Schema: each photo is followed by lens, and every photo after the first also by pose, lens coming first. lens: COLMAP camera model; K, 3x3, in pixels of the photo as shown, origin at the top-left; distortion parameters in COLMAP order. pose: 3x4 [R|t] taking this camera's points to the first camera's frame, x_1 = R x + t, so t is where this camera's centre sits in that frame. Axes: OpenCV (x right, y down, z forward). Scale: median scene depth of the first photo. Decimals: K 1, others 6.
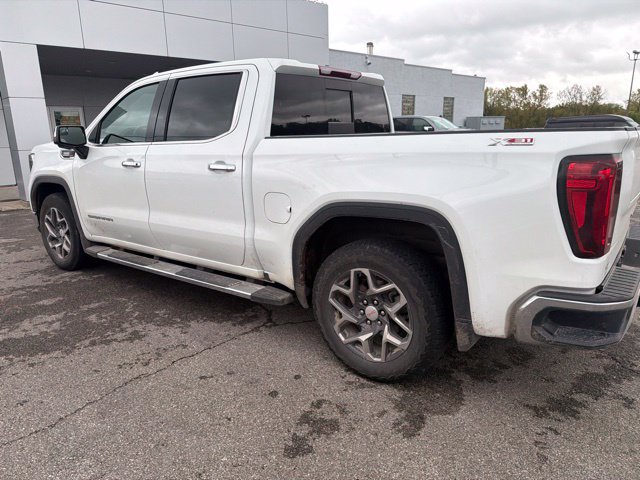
lens RADIAL K [[454.9, 0, 312.4], [0, 454.9, 240.3], [0, 0, 1]] dist [0.055731, -0.063128]
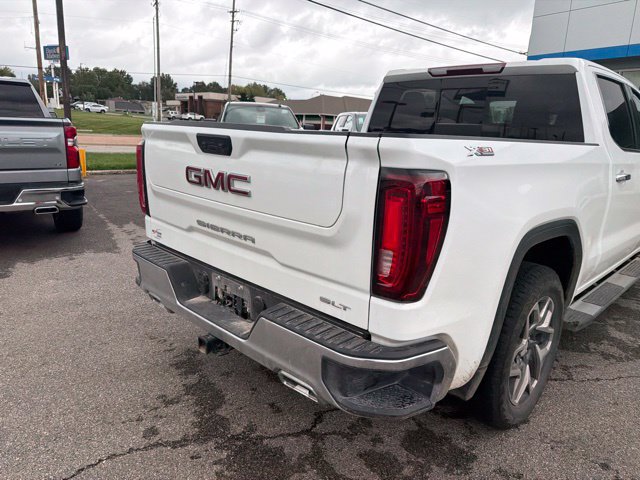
lens RADIAL K [[457.0, 0, 326.3], [0, 457.0, 237.4], [0, 0, 1]] dist [0.034733, -0.041302]
pose [[-0.128760, 0.241329, -0.961863, 1.342663], [-0.272254, 0.924066, 0.268291, -0.294675], [0.953571, 0.296417, -0.053280, 1.136247]]
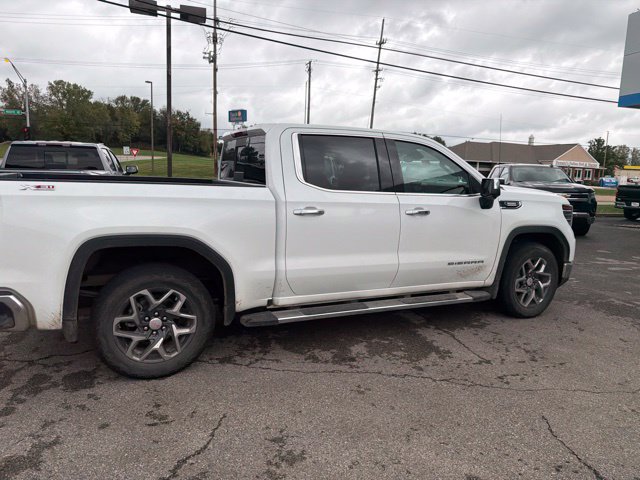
lens RADIAL K [[451.7, 0, 323.4], [0, 451.7, 243.7], [0, 0, 1]] dist [0.061392, -0.073408]
pose [[-0.463445, 0.145786, -0.874051, 1.351800], [-0.229789, 0.932860, 0.277435, -0.612567], [0.855813, 0.329423, -0.398830, 2.275389]]
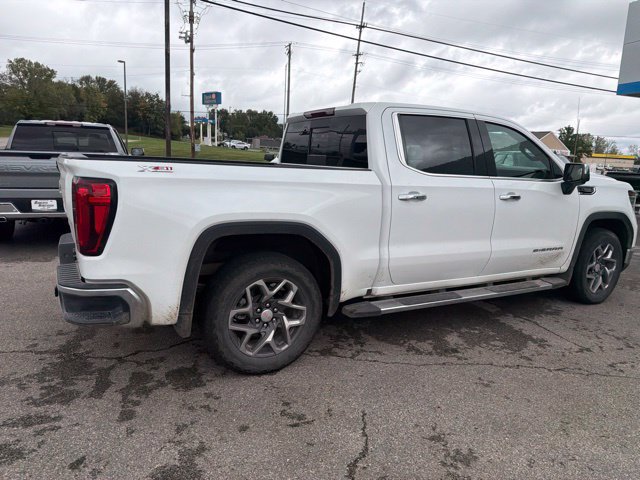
lens RADIAL K [[453.4, 0, 324.4], [0, 453.4, 239.8], [0, 0, 1]] dist [0.062140, -0.071337]
pose [[-0.406030, 0.166025, -0.898652, 1.457823], [-0.245440, 0.927417, 0.282234, -0.507653], [0.880283, 0.335161, -0.335810, 1.929284]]
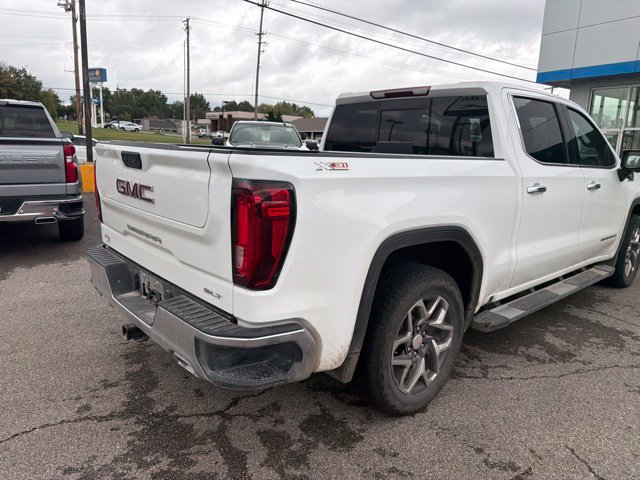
lens RADIAL K [[457.0, 0, 326.3], [0, 457.0, 237.4], [0, 0, 1]] dist [0.034733, -0.041302]
pose [[-0.189448, 0.206554, -0.959919, 1.415720], [-0.263599, 0.931036, 0.252363, -0.362681], [0.945846, 0.300843, -0.121935, 1.367883]]
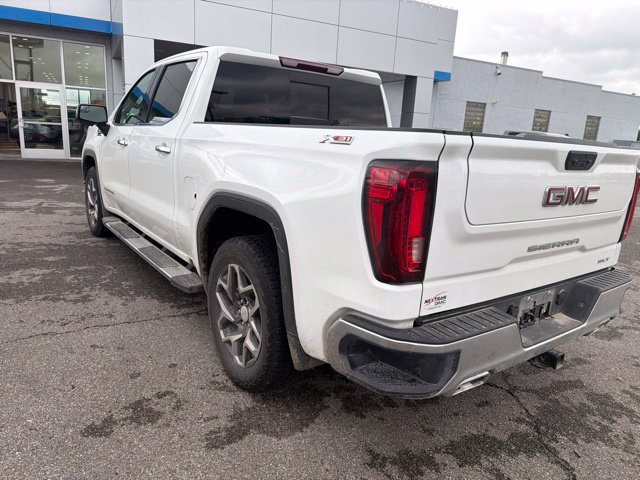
lens RADIAL K [[457.2, 0, 320.7], [0, 457.2, 237.3], [0, 0, 1]] dist [0.035932, -0.040907]
pose [[0.956071, 0.141209, -0.256883, 0.478459], [-0.146297, 0.989240, -0.000705, -0.017840], [0.254020, 0.038255, 0.966442, 0.115761]]
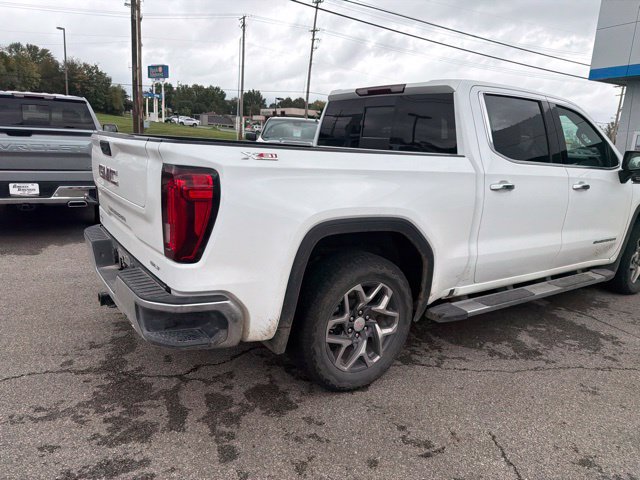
lens RADIAL K [[455.9, 0, 320.0], [0, 455.9, 240.0], [0, 0, 1]] dist [0.049302, -0.058456]
pose [[-0.312677, 0.206796, -0.927075, 1.440157], [-0.270852, 0.916081, 0.295694, -0.417715], [0.910424, 0.343557, -0.230426, 1.577978]]
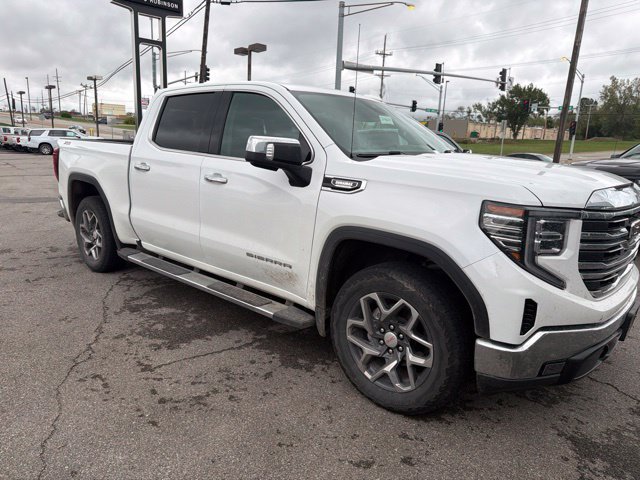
lens RADIAL K [[451.7, 0, 323.4], [0, 451.7, 243.7], [0, 0, 1]] dist [0.061392, -0.073408]
pose [[-0.996691, -0.036144, 0.072810, -0.495979], [-0.001146, 0.901867, 0.432013, -0.737401], [-0.081279, 0.430500, -0.898924, 3.061720]]
